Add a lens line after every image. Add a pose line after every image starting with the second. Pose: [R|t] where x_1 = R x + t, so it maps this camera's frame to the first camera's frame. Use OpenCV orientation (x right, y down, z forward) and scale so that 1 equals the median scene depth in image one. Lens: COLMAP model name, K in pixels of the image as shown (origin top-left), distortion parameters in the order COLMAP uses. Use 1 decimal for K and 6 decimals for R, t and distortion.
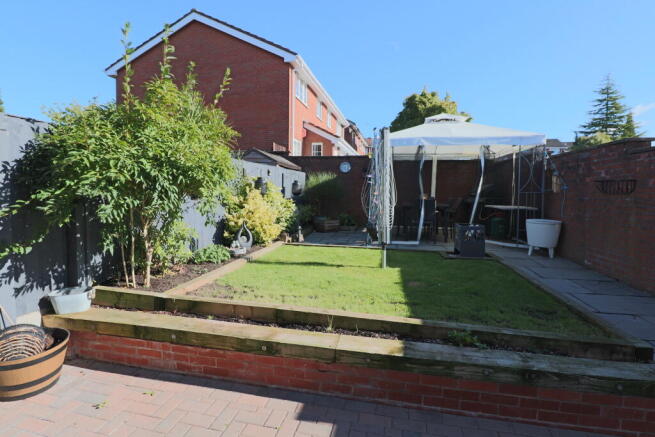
lens RADIAL K [[325.3, 0, 327.5], [0, 325.3, 199.0], [0, 0, 1]] dist [0.000884, -0.013157]
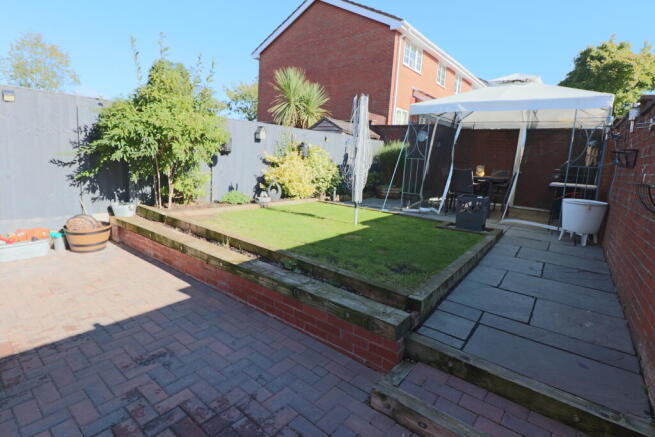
lens RADIAL K [[325.3, 0, 327.5], [0, 325.3, 199.0], [0, 0, 1]] dist [0.000884, -0.013157]
pose [[0.901434, 0.092817, -0.422850, 0.617289], [-0.056317, 0.993588, 0.098039, 0.025014], [0.429238, -0.064562, 0.900881, -0.037037]]
